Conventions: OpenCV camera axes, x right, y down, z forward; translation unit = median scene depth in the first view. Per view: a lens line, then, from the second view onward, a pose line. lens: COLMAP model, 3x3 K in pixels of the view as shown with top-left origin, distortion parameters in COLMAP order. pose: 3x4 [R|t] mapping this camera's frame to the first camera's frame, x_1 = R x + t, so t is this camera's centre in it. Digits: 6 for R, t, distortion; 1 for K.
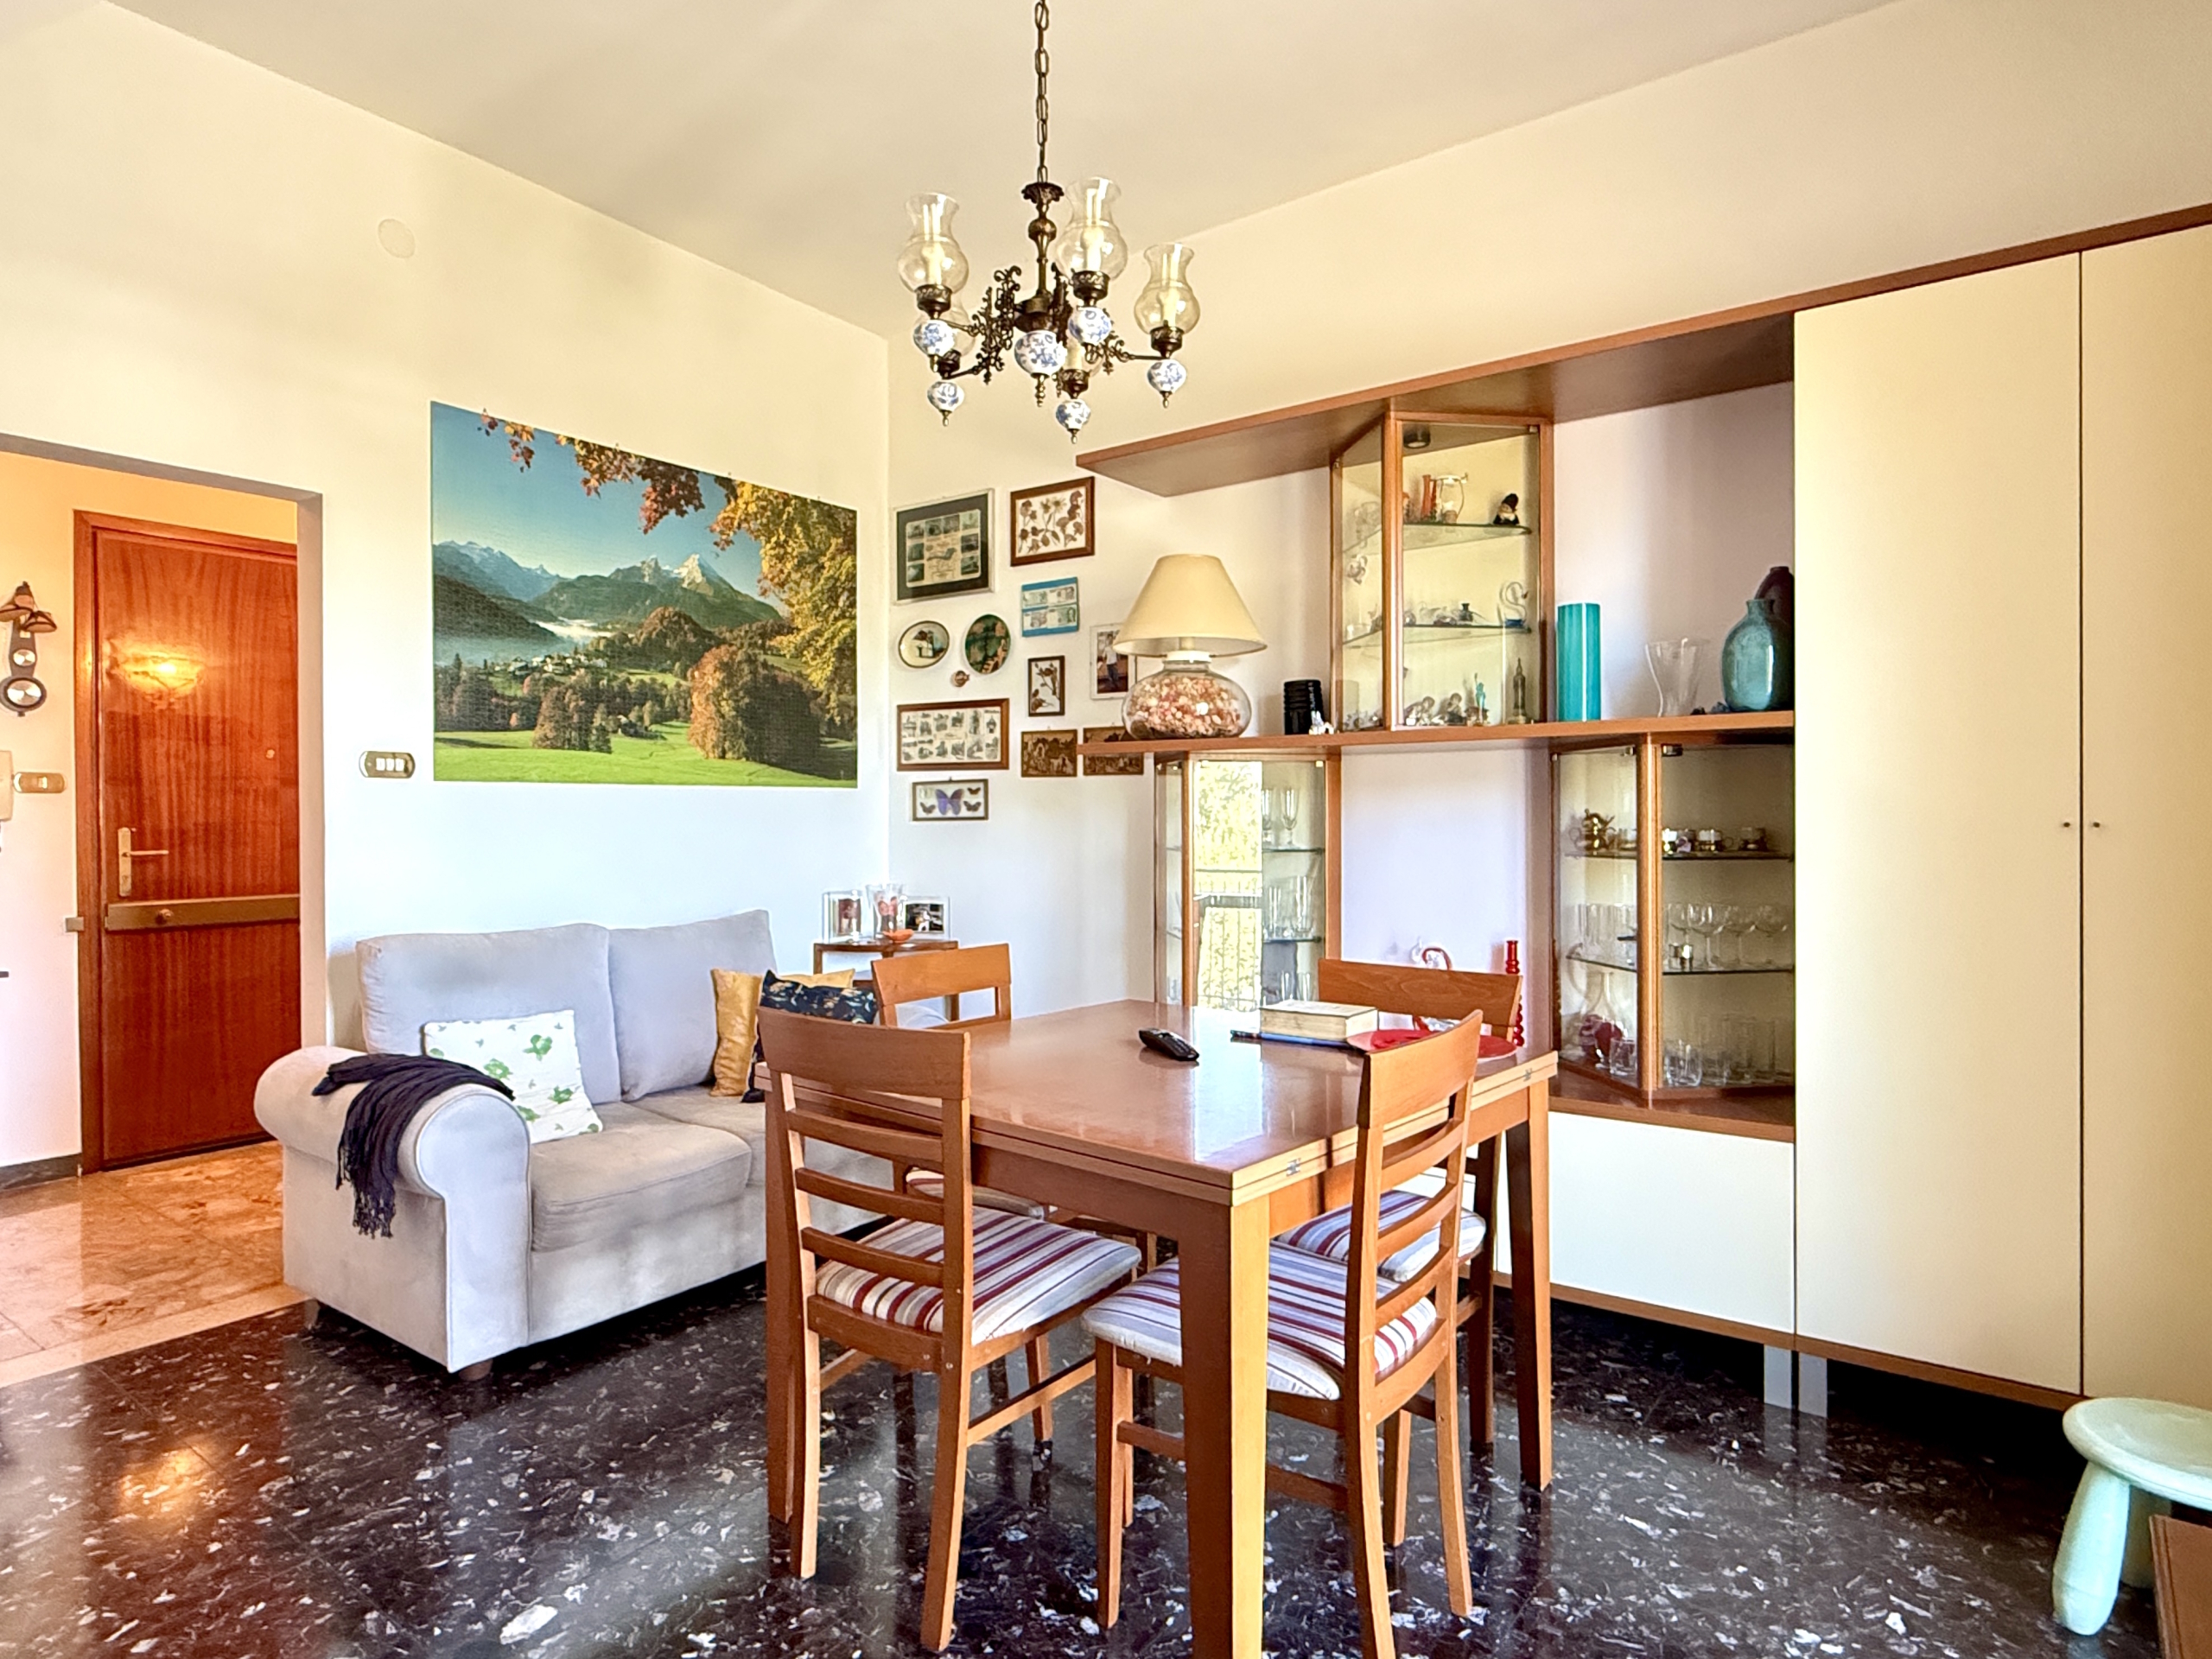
lens RADIAL K [[1252.6, 0, 1099.2], [0, 1252.6, 818.2], [0, 0, 1]] dist [-0.002838, 0.000099]
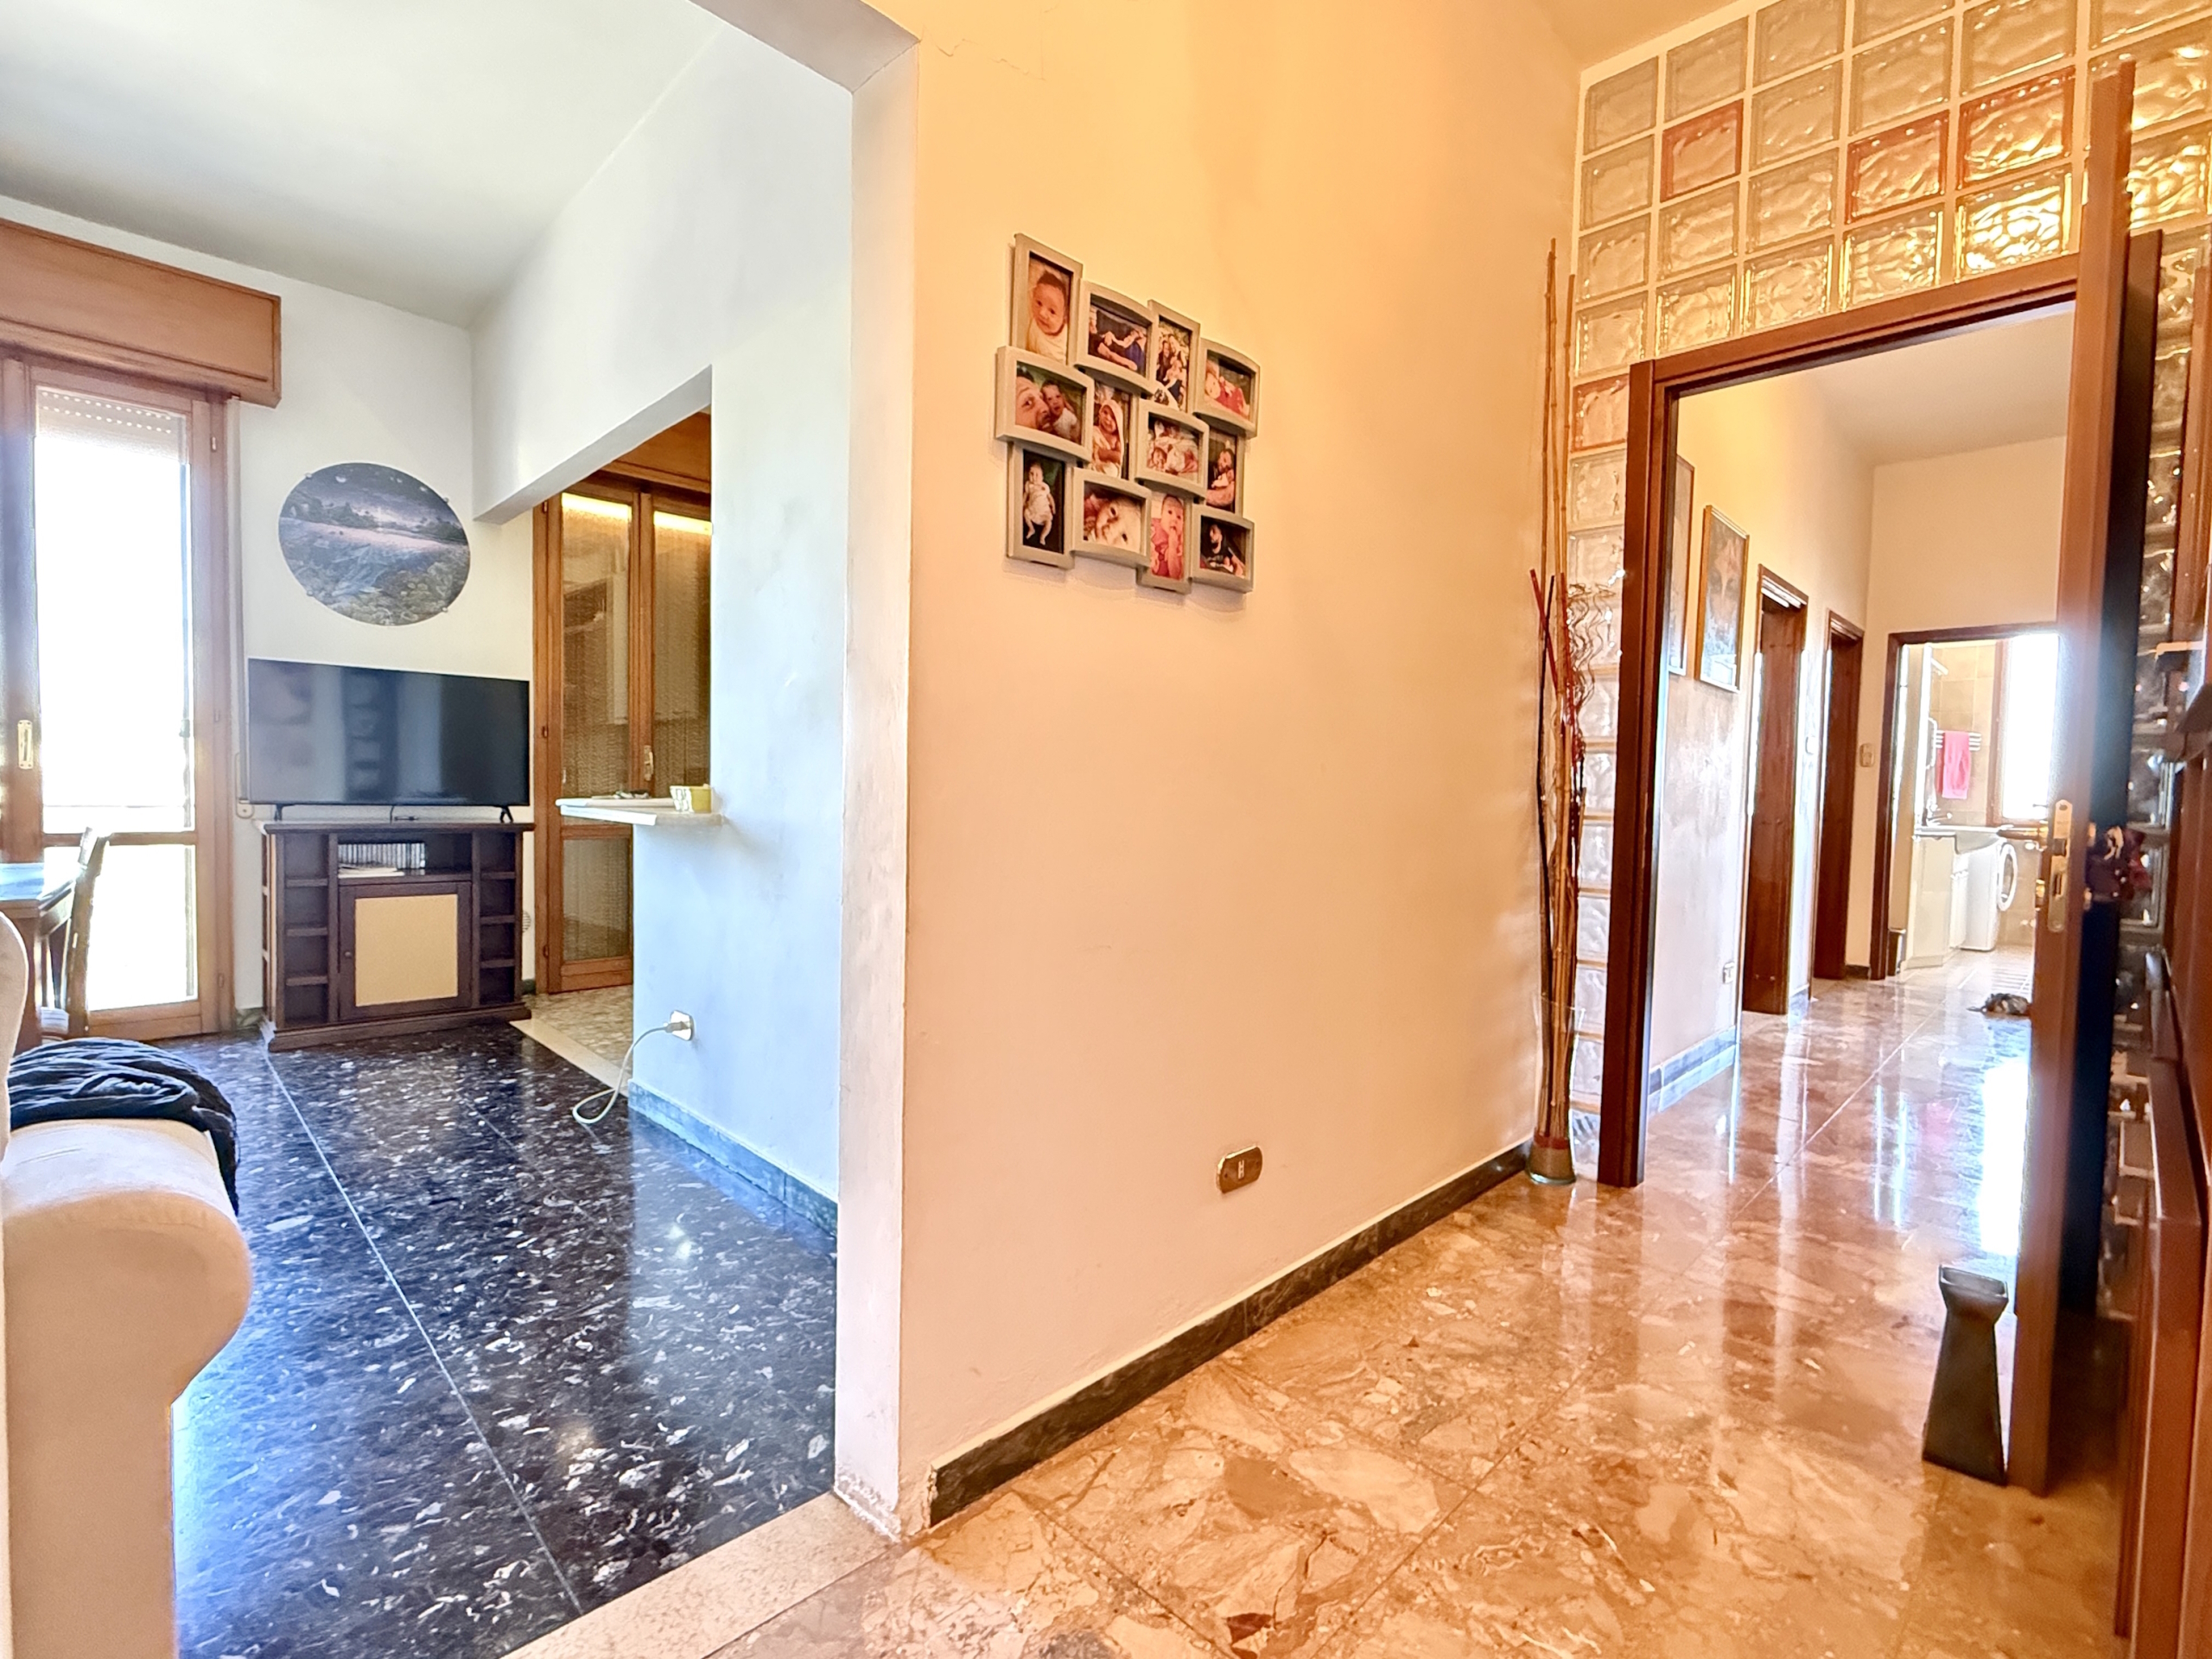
lens RADIAL K [[1032.1, 0, 1111.0], [0, 1032.1, 826.3], [0, 0, 1]] dist [-0.000402, -0.000942]
pose [[-0.989432, -0.023477, 0.143084, -0.803414], [-0.017153, 0.998827, 0.045272, 0.037144], [-0.143979, 0.042339, -0.988675, 1.028978]]
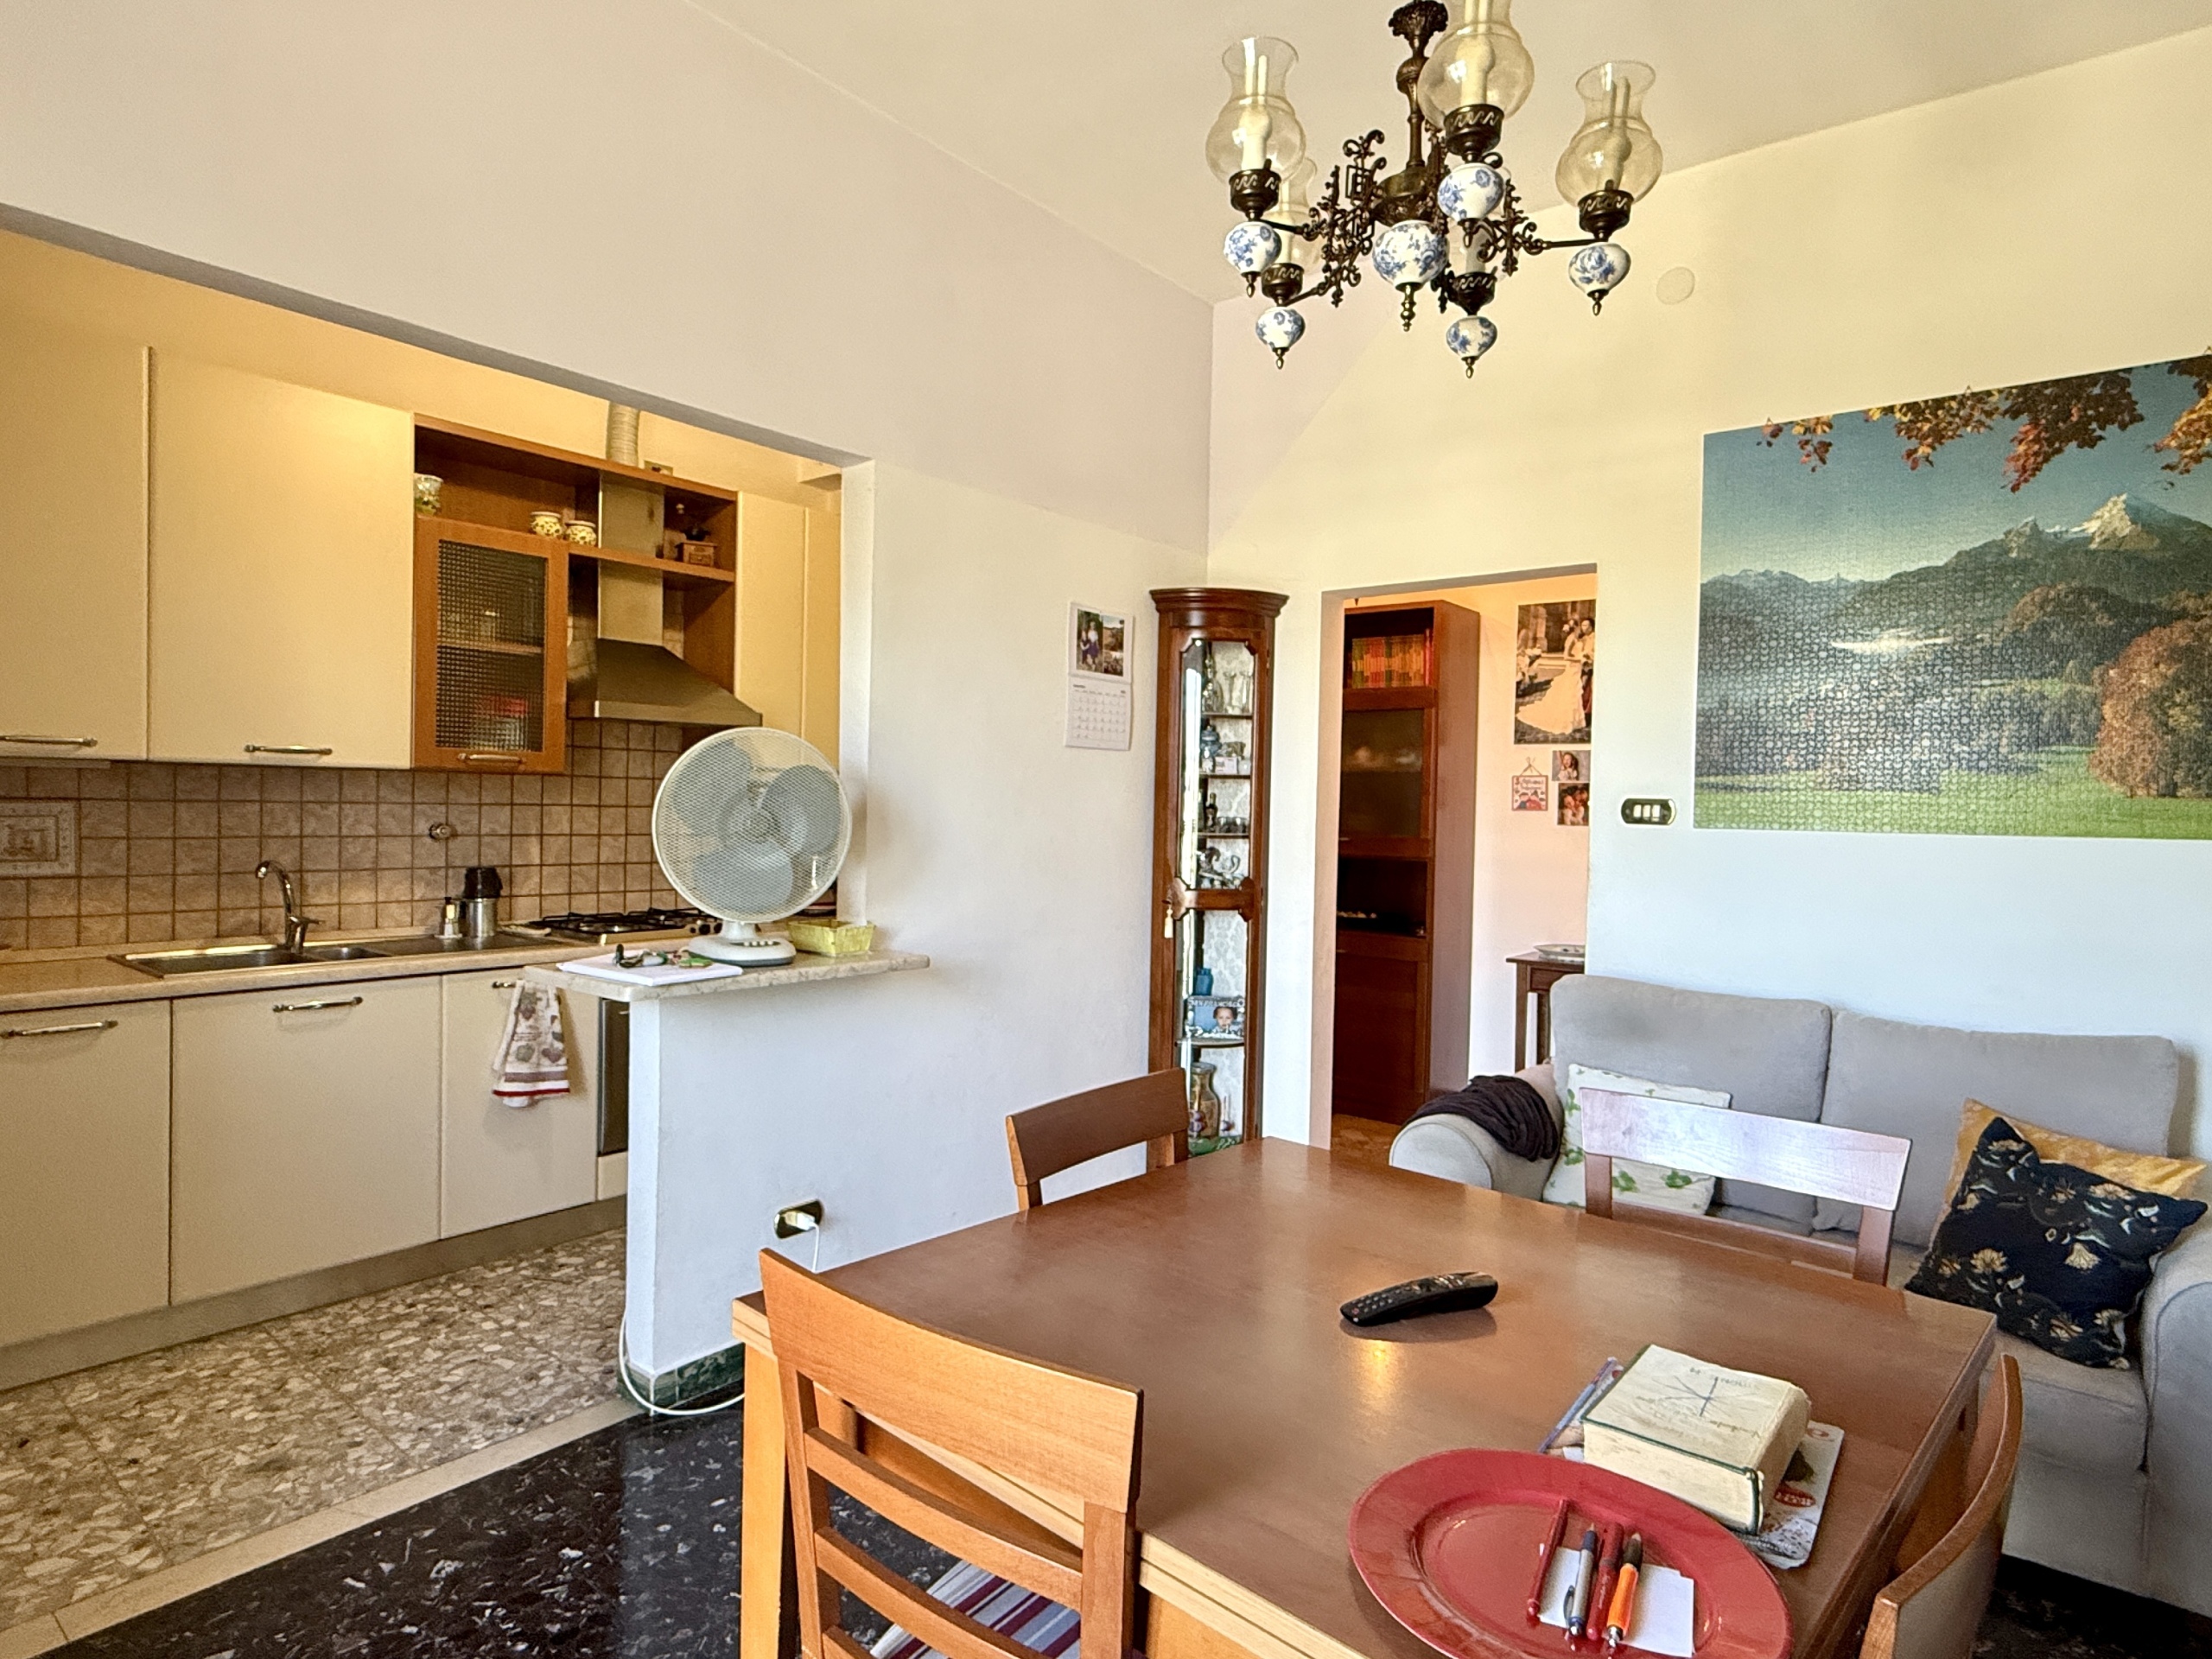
lens RADIAL K [[1220.9, 0, 1094.5], [0, 1220.9, 831.1], [0, 0, 1]] dist [-0.002646, -0.000048]
pose [[-0.047415, 0.023314, -0.998603, 0.384710], [-0.023347, 0.999429, 0.024442, -0.034871], [0.998602, 0.024473, -0.046843, 0.511385]]
